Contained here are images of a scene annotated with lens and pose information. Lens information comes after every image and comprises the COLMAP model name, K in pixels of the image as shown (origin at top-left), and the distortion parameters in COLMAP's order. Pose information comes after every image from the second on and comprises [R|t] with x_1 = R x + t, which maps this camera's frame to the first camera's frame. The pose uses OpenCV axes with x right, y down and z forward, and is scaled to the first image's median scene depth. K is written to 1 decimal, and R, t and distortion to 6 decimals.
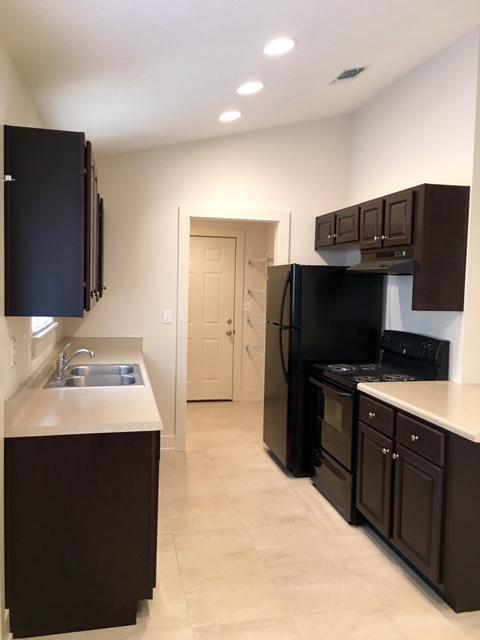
lens RADIAL K [[540.7, 0, 242.5], [0, 540.7, 318.6], [0, 0, 1]] dist [0.076495, -0.094516]
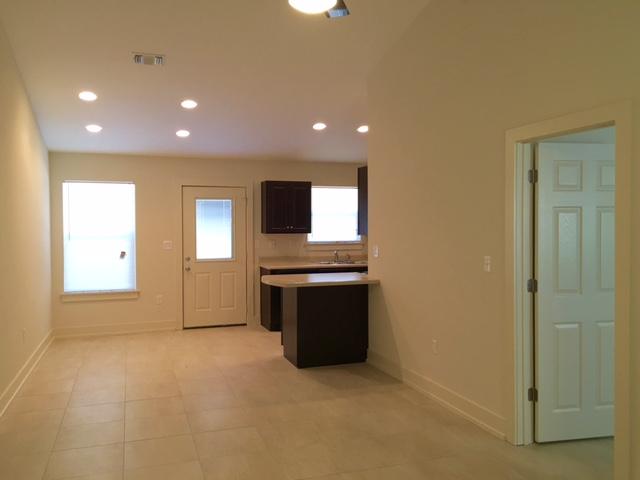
lens RADIAL K [[553.0, 0, 307.0], [0, 553.0, 238.4], [0, 0, 1]] dist [0.137317, -0.103735]
pose [[0.077529, 0.002622, -0.996987, 2.044788], [-0.059810, 0.998208, -0.002025, 0.011305], [0.995194, 0.059787, 0.077547, 0.634508]]
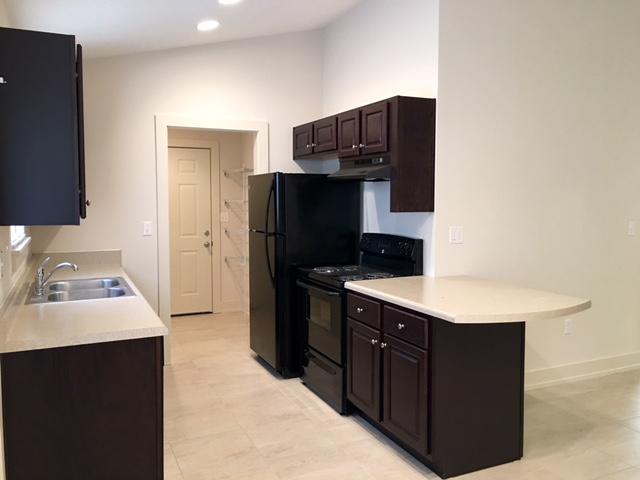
lens RADIAL K [[540.7, 0, 318.4], [0, 540.7, 234.5], [0, 0, 1]] dist [0.076495, -0.094516]
pose [[0.978860, -0.037237, 0.201114, -0.045522], [0.036482, 0.999306, 0.007461, 0.014824], [-0.201252, 0.000034, 0.979540, -0.028722]]
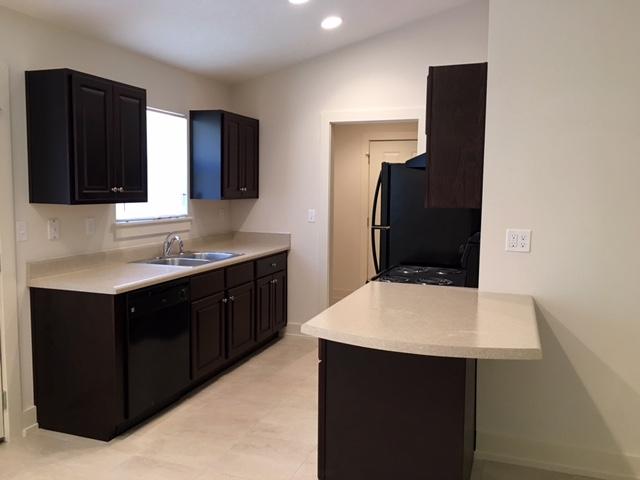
lens RADIAL K [[540.7, 0, 318.4], [0, 540.7, 234.5], [0, 0, 1]] dist [0.076495, -0.094516]
pose [[0.837084, 0.034090, -0.546011, 0.616578], [-0.029022, 0.999418, 0.017905, 0.018582], [0.546304, 0.000858, 0.837587, 0.122313]]
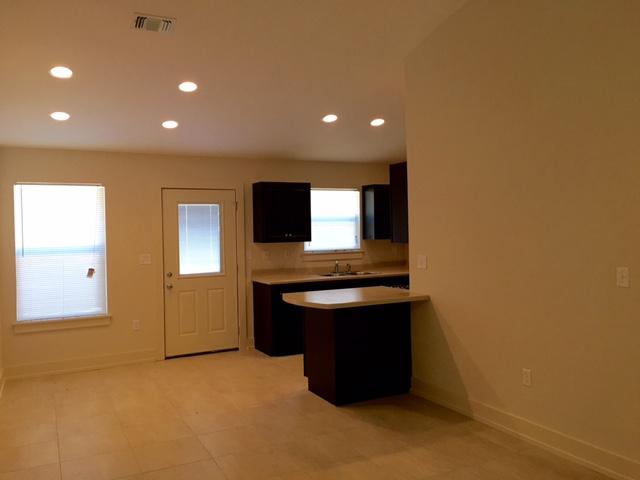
lens RADIAL K [[540.7, 0, 318.4], [0, 540.7, 234.5], [0, 0, 1]] dist [0.076495, -0.094516]
pose [[0.238849, -0.018180, -0.970886, 1.685720], [-0.039136, 0.998832, -0.028332, 0.013838], [0.970268, 0.044764, 0.237859, 0.382094]]
